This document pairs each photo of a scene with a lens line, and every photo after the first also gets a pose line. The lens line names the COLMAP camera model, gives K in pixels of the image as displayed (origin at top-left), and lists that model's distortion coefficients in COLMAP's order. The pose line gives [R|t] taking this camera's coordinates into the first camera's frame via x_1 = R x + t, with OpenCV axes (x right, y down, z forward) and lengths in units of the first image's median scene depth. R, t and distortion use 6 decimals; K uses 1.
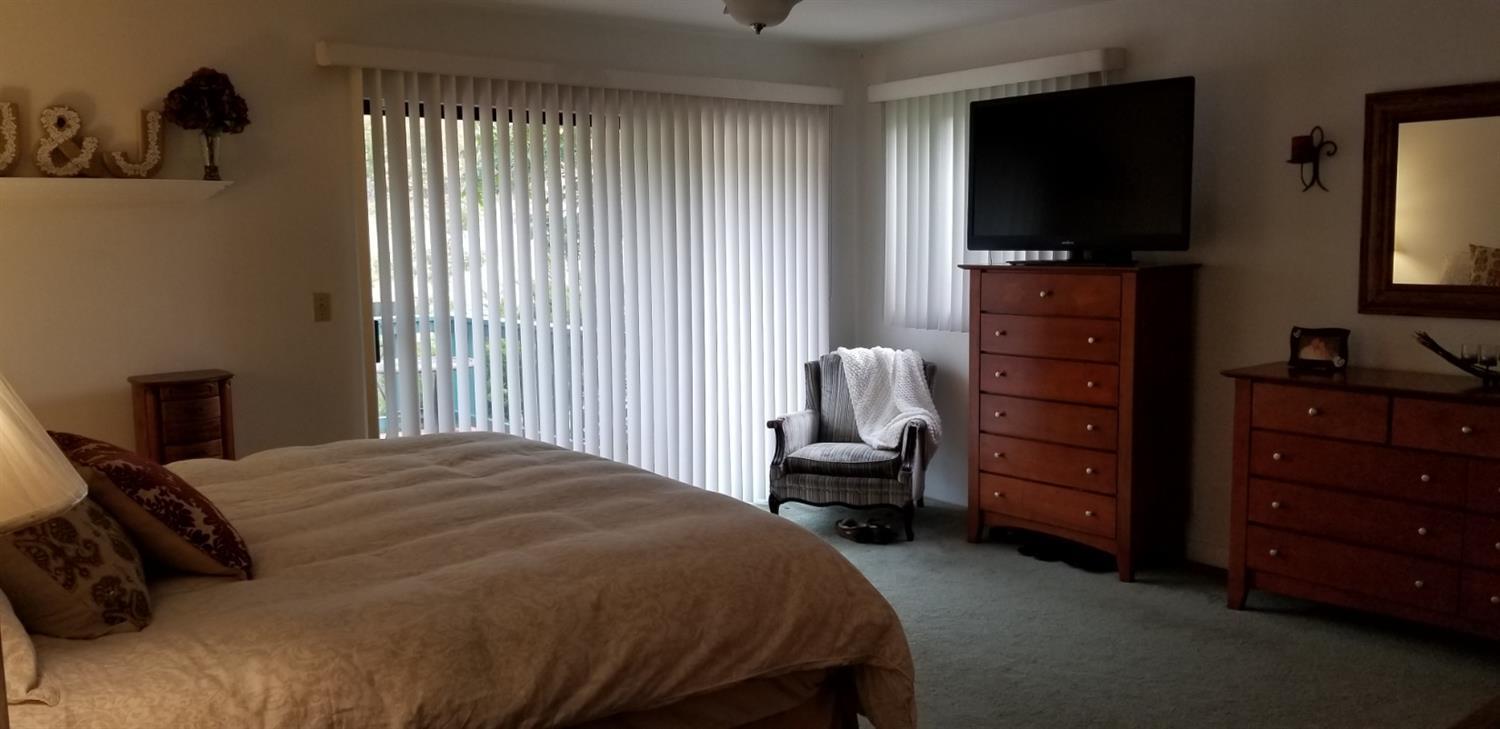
lens RADIAL K [[1162.8, 0, 754.8], [0, 1162.8, 376.7], [0, 0, 1]] dist [0.077831, -0.133280]
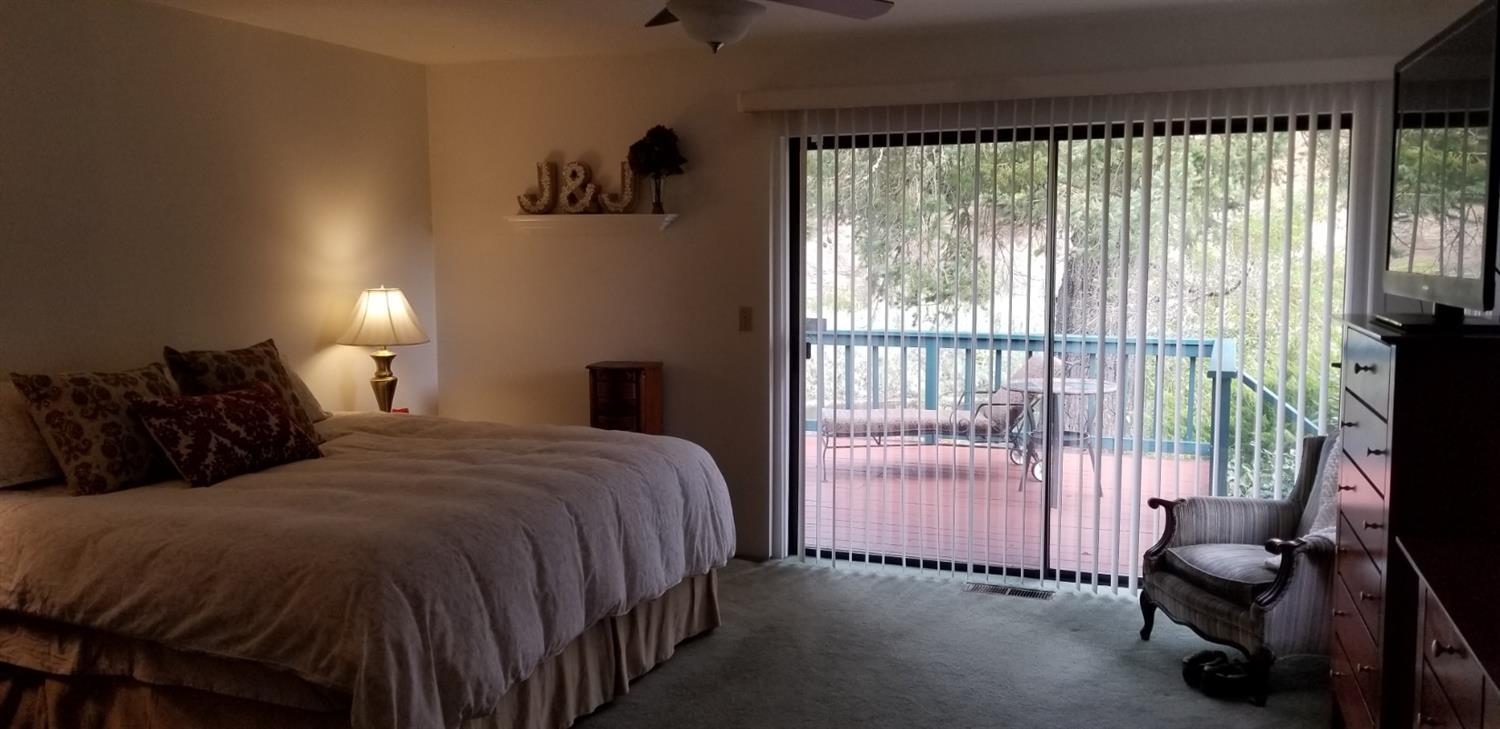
lens RADIAL K [[1133.3, 0, 748.0], [0, 1133.3, 353.0], [0, 0, 1]] dist [0.002870, 0.000090]
pose [[0.529689, 0.088405, -0.843572, 0.665732], [-0.110295, 0.993288, 0.034840, -0.074363], [0.840990, 0.074588, 0.535885, 0.460604]]
